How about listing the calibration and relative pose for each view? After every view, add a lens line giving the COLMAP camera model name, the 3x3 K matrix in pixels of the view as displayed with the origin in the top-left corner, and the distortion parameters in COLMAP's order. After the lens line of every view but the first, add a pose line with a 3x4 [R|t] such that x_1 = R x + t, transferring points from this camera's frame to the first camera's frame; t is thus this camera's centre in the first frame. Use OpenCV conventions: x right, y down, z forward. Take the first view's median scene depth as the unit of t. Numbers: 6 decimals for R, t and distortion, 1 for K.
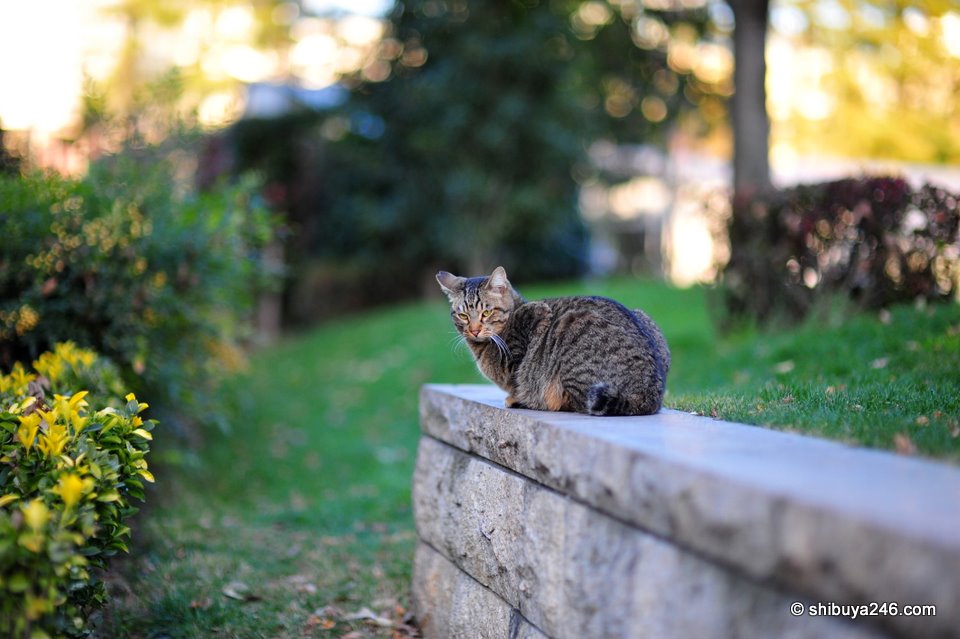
lens RADIAL K [[2294.3, 0, 480.0], [0, 2294.3, 319.5], [0, 0, 1]] dist [-0.007154, -0.969521]
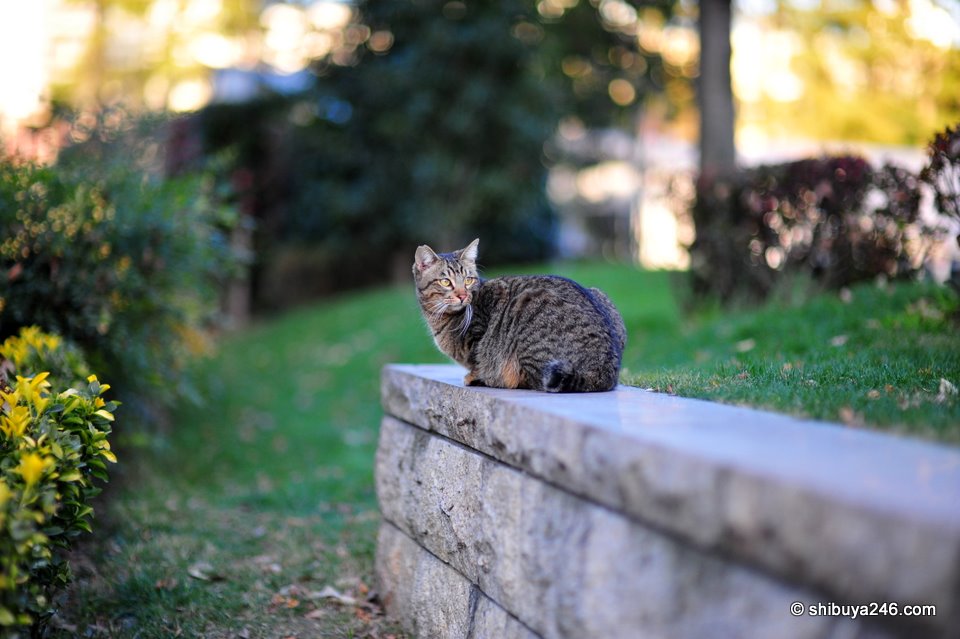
lens RADIAL K [[2294.3, 0, 480.0], [0, 2294.3, 319.5], [0, 0, 1]] dist [-0.007154, -0.969521]
pose [[0.999901, -0.008029, 0.011577, 0.006399], [0.007955, 0.999948, 0.006341, 0.002689], [-0.011628, -0.006248, 0.999913, -0.010288]]
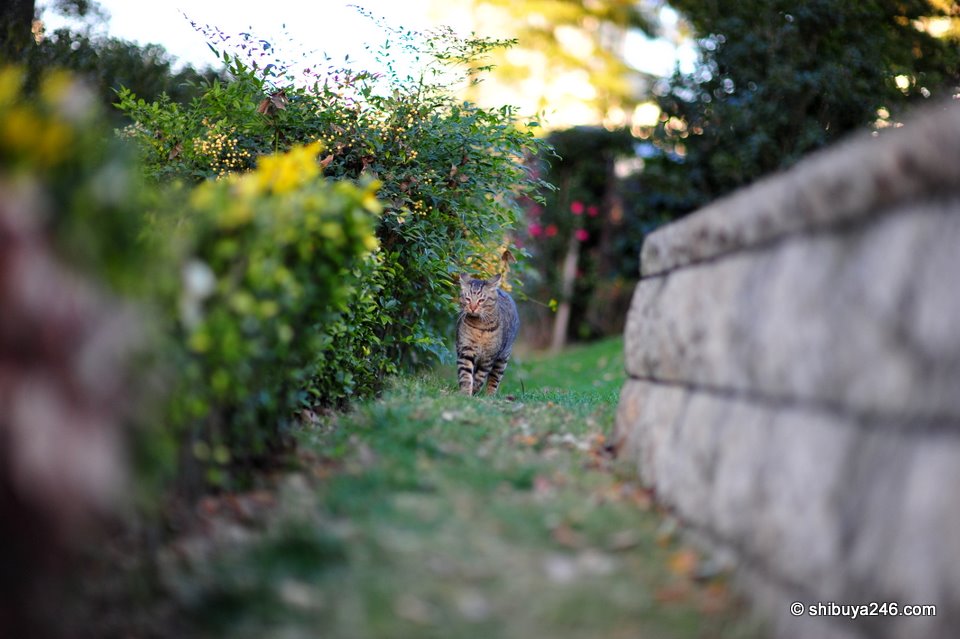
lens RADIAL K [[2294.3, 0, 480.0], [0, 2294.3, 319.5], [0, 0, 1]] dist [-0.007154, -0.969521]
pose [[0.984125, 0.106537, -0.141942, 0.061712], [-0.113150, 0.992799, -0.039340, 0.135376], [0.136729, 0.054776, 0.989093, -0.067610]]
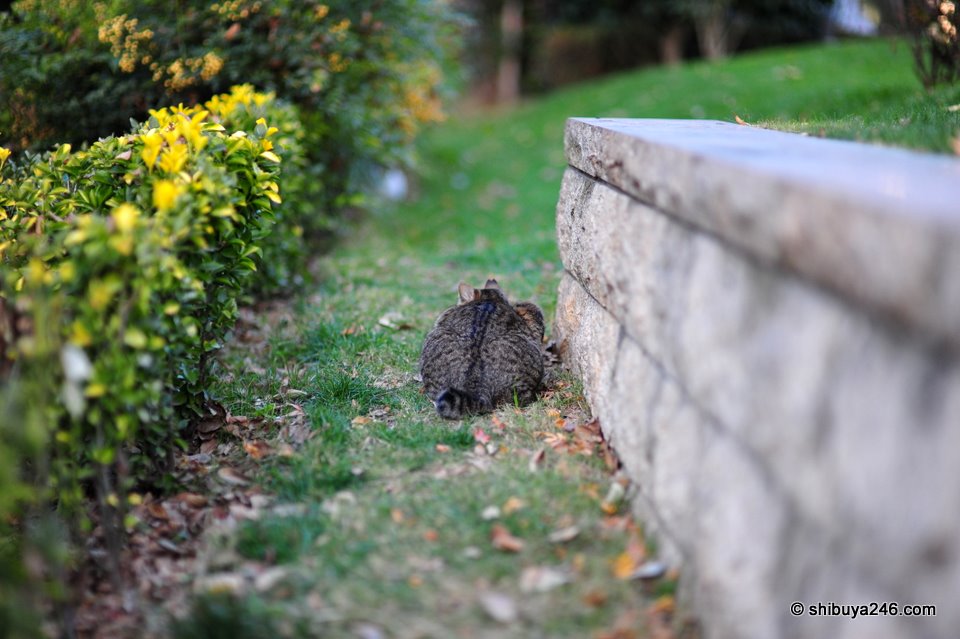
lens RADIAL K [[2294.3, 0, 480.0], [0, 2294.3, 319.5], [0, 0, 1]] dist [-0.007154, -0.969521]
pose [[0.992283, 0.008576, -0.123701, 0.071748], [0.003227, 0.995481, 0.094908, 0.024279], [0.123955, -0.094575, 0.987771, -0.013709]]
